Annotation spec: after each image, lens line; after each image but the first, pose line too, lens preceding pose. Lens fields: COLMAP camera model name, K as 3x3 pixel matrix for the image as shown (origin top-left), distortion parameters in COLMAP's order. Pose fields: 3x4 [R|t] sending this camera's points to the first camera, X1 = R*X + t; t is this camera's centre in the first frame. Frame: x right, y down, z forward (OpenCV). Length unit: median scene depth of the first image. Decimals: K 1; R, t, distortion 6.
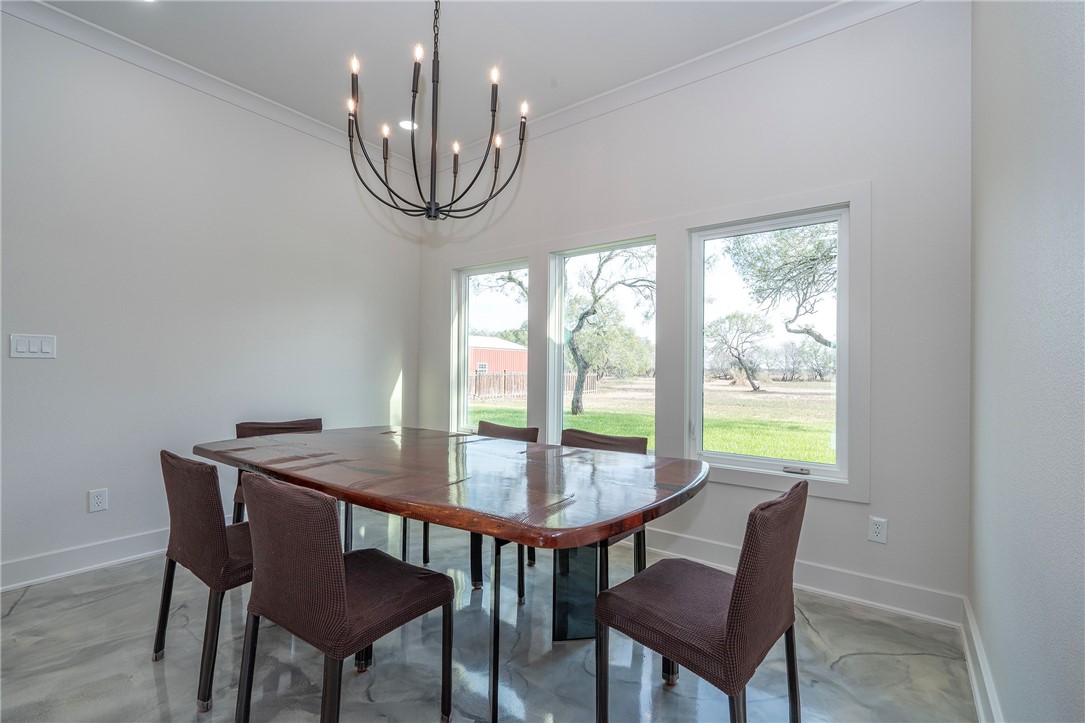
lens RADIAL K [[486.6, 0, 535.1], [0, 486.6, 361.7], [0, 0, 1]] dist [-0.010633, 0.003641]
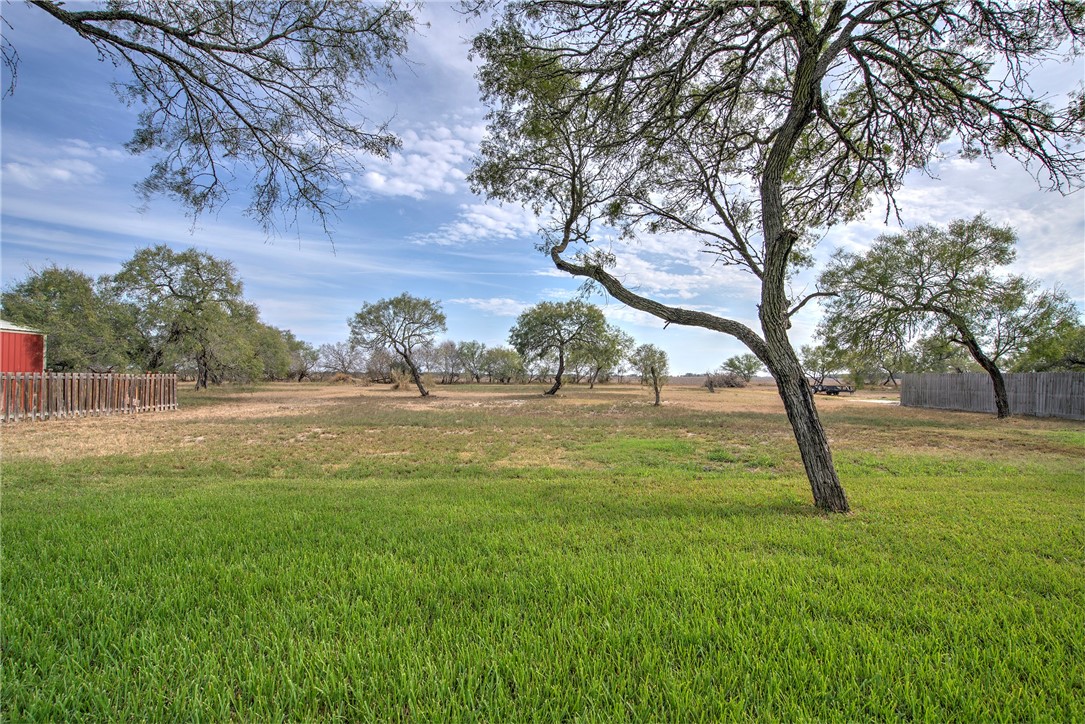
lens RADIAL K [[486.6, 0, 537.3], [0, 486.6, 365.5], [0, 0, 1]] dist [-0.010633, 0.003641]
pose [[0.774468, 0.011707, 0.632505, 0.088945], [-0.011035, 0.999927, -0.004996, 0.010488], [-0.632517, -0.003110, 0.774540, 0.257785]]
